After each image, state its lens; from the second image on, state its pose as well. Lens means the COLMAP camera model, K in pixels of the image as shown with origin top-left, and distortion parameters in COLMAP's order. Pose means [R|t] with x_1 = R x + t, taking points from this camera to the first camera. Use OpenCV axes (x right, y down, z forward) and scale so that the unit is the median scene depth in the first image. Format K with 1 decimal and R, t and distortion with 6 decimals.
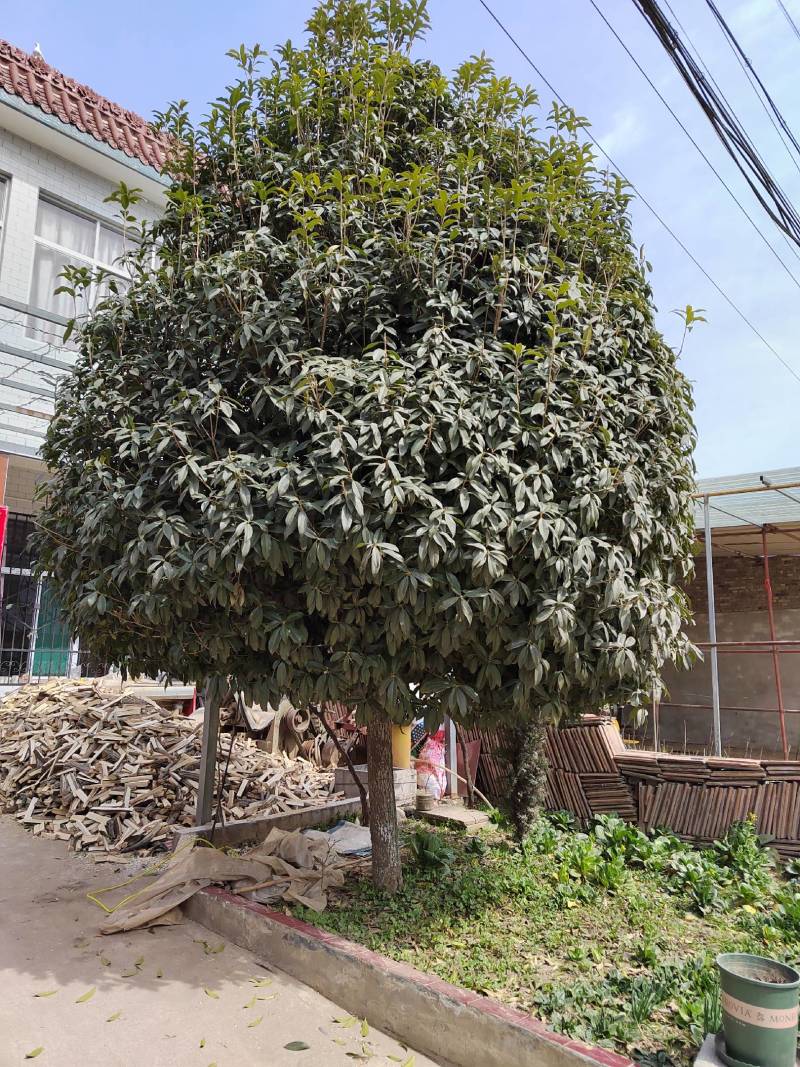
lens RADIAL K [[714.6, 0, 400.0], [0, 714.6, 533.5], [0, 0, 1]] dist [0.060210, -0.060213]
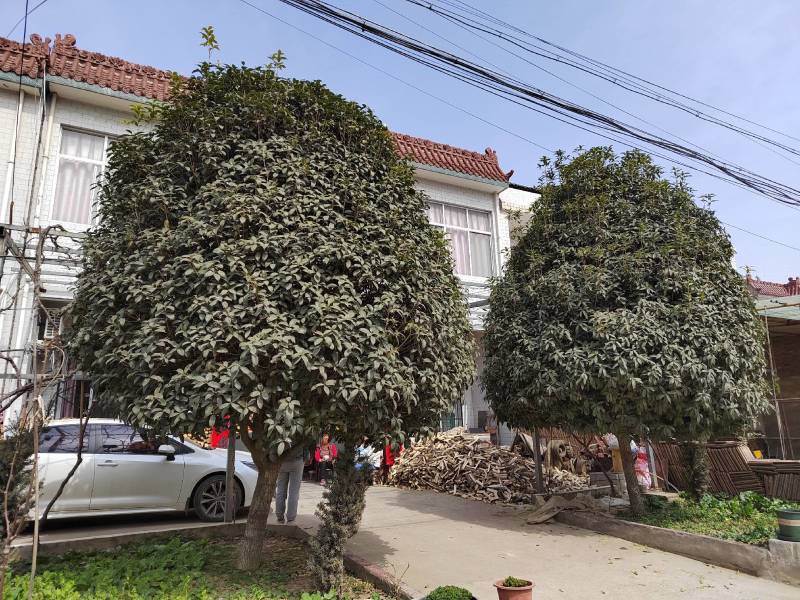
lens RADIAL K [[535.8, 0, 400.0], [0, 535.8, 300.0], [0, 0, 1]] dist [0.060210, -0.060213]
pose [[0.953741, -0.109137, -0.280119, -0.270622], [0.096677, 0.993627, -0.057964, -0.253079], [0.284660, 0.028202, 0.958214, -1.355226]]
